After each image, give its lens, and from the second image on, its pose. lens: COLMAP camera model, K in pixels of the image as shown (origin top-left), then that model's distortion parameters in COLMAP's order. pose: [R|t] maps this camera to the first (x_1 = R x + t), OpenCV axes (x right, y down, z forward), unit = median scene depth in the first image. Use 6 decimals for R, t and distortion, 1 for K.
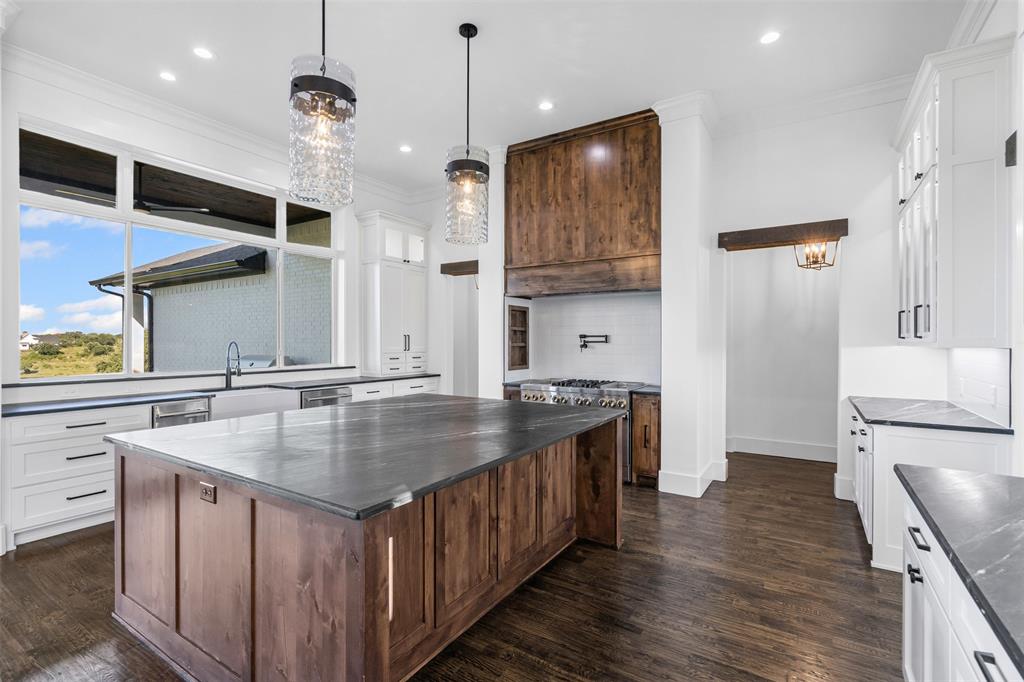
lens RADIAL K [[474.4, 0, 507.9], [0, 474.4, 340.0], [0, 0, 1]] dist [-0.002084, 0.000323]
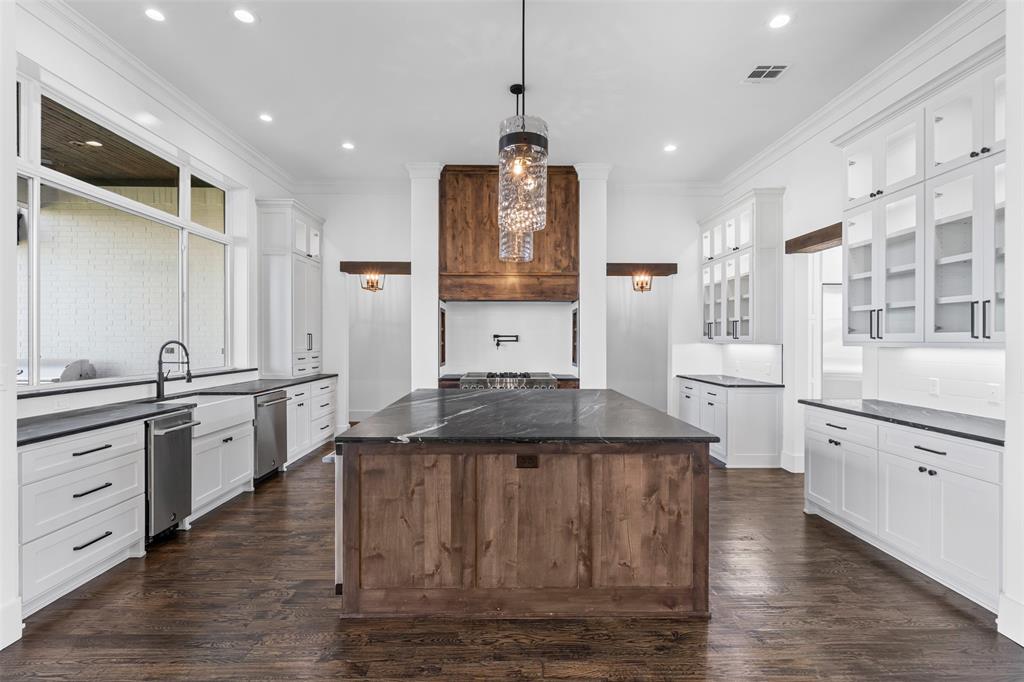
lens RADIAL K [[474.4, 0, 509.5], [0, 474.4, 338.8], [0, 0, 1]] dist [-0.002084, 0.000323]
pose [[0.831202, 0.001964, 0.555968, -0.531409], [-0.002147, 0.999998, -0.000322, -0.001027], [-0.555967, -0.000926, 0.831204, -0.010000]]
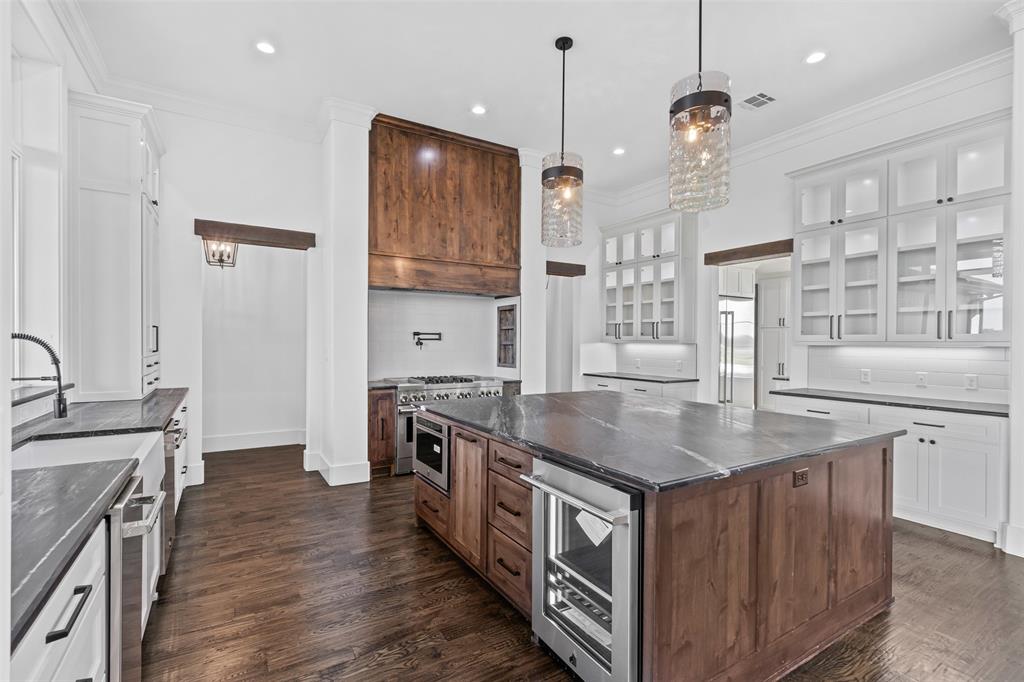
lens RADIAL K [[474.4, 0, 510.2], [0, 474.4, 341.4], [0, 0, 1]] dist [-0.002084, 0.000323]
pose [[0.430335, 0.001809, 0.902667, -0.732846], [-0.008216, 0.999964, 0.001913, 0.005573], [-0.902632, -0.008240, 0.430335, 0.438628]]
